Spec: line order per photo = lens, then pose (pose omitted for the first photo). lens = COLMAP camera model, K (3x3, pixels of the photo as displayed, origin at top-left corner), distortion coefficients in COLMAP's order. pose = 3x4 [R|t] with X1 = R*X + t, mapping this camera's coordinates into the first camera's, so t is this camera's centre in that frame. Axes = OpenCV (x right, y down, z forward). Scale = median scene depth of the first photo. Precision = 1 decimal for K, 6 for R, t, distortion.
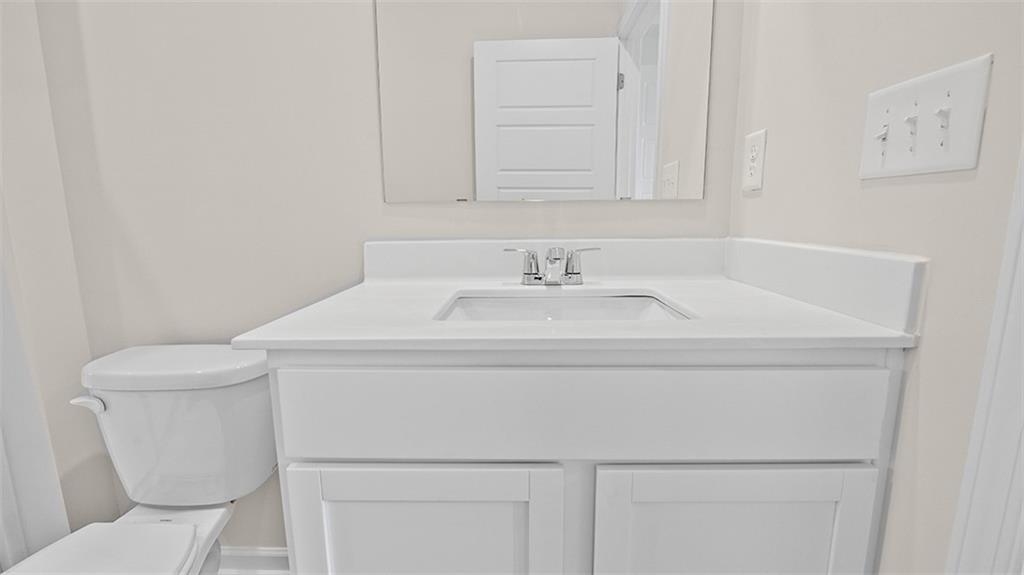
lens RADIAL K [[443.4, 0, 514.1], [0, 443.4, 285.9], [0, 0, 1]] dist [-0.002695, 0.000247]
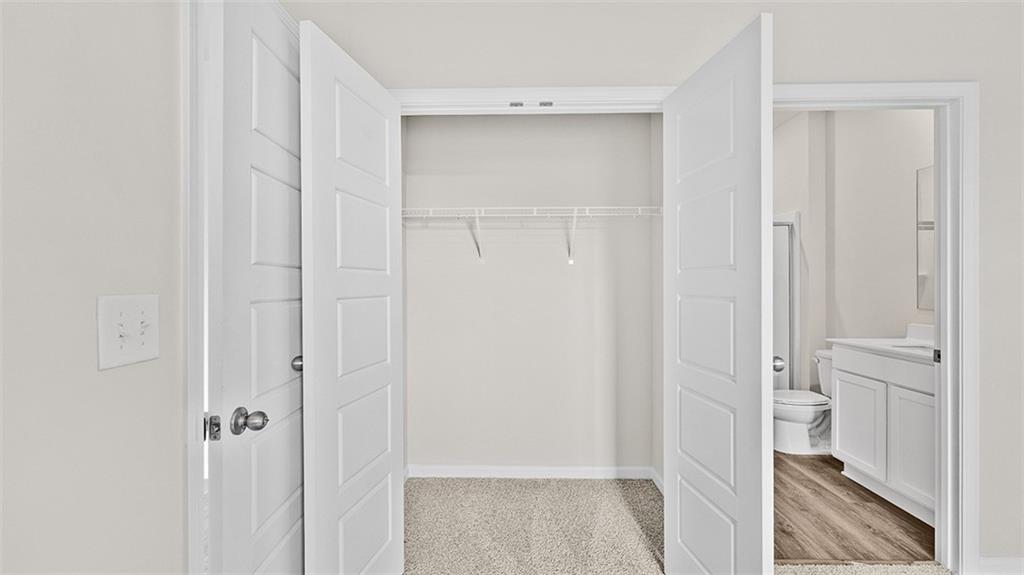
lens RADIAL K [[443.4, 0, 509.9], [0, 443.4, 285.2], [0, 0, 1]] dist [-0.002695, 0.000247]
pose [[-0.012926, -0.003331, -0.999911, 2.485245], [-0.156554, 0.987669, -0.001266, 0.051976], [0.987585, 0.156523, -0.013288, -1.402043]]
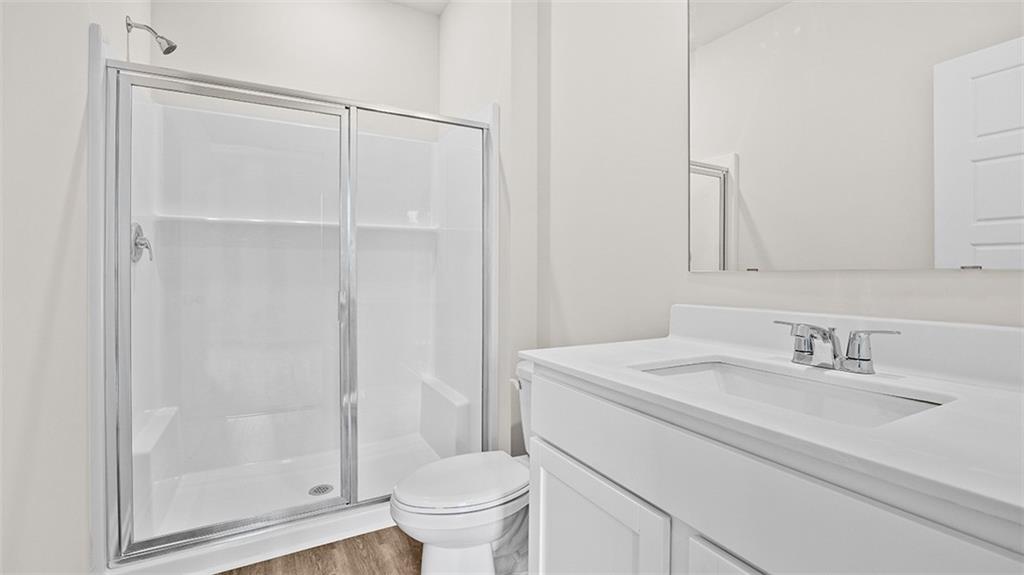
lens RADIAL K [[443.4, 0, 505.0], [0, 443.4, 285.5], [0, 0, 1]] dist [-0.002695, 0.000247]
pose [[0.478499, 0.024146, -0.877756, 0.545843], [-0.142426, 0.988519, -0.050449, -0.028615], [0.866460, 0.149155, 0.476444, 0.037044]]
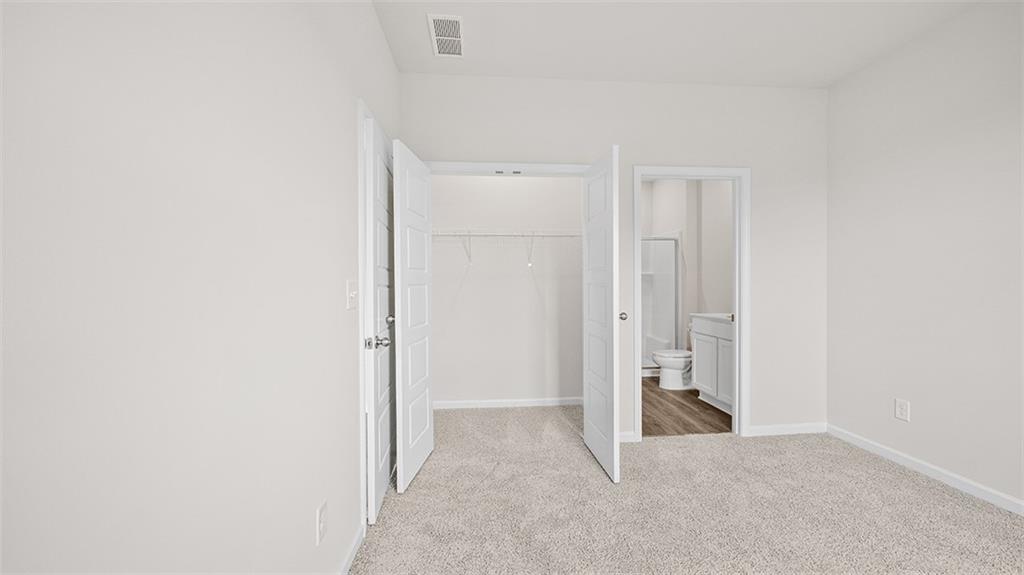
lens RADIAL K [[388.0, 0, 511.0], [0, 388.0, 288.2], [0, 0, 1]] dist [-0.000793, -0.000149]
pose [[0.085250, 0.008529, -0.996323, 3.380326], [-0.153755, 0.988098, -0.004698, 0.109512], [0.984425, 0.153591, 0.085547, -1.543336]]
